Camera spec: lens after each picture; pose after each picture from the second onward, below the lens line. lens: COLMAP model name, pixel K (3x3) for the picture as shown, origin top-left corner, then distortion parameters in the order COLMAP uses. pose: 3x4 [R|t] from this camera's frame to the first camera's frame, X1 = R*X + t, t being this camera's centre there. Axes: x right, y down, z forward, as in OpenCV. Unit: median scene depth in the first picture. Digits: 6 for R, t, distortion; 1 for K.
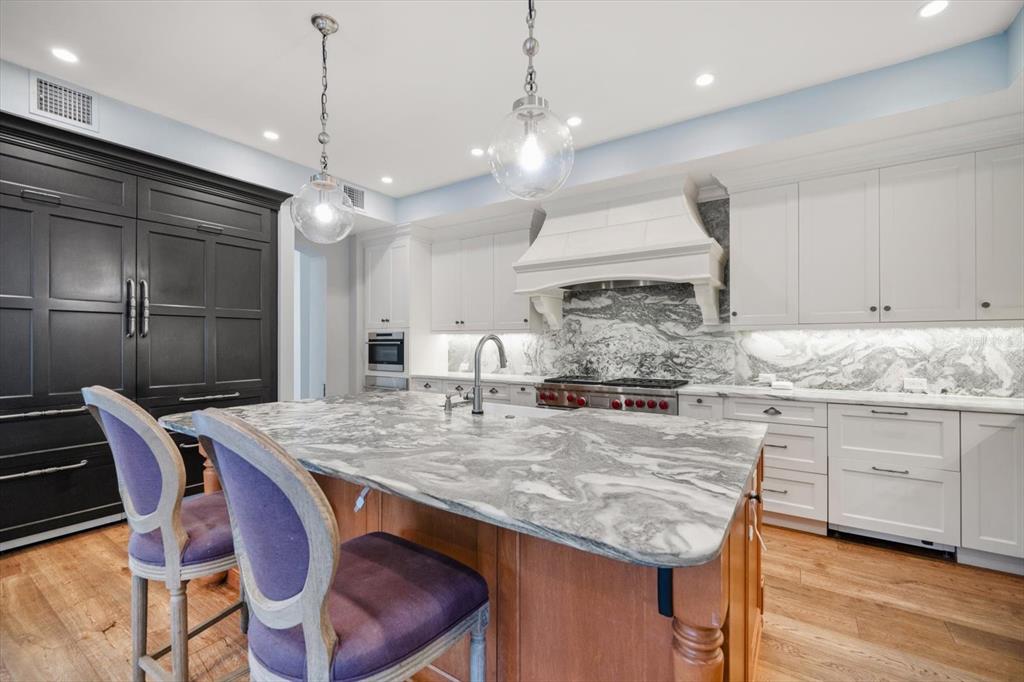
lens RADIAL K [[438.5, 0, 510.0], [0, 438.5, 341.8], [0, 0, 1]] dist [0.004178, 0.000269]
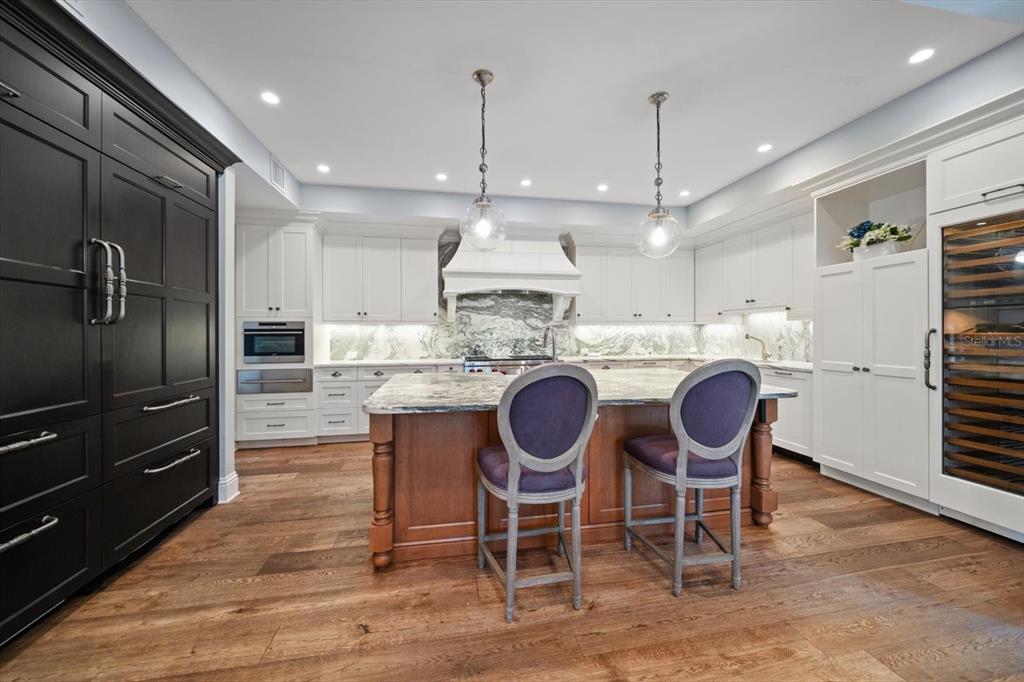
lens RADIAL K [[376.8, 0, 512.5], [0, 376.8, 334.4], [0, 0, 1]] dist [-0.000085, 0.000145]
pose [[0.711381, -0.006349, 0.702778, -0.608653], [0.002818, 0.999977, 0.006182, 0.002943], [-0.702801, -0.002418, 0.711382, 0.095663]]
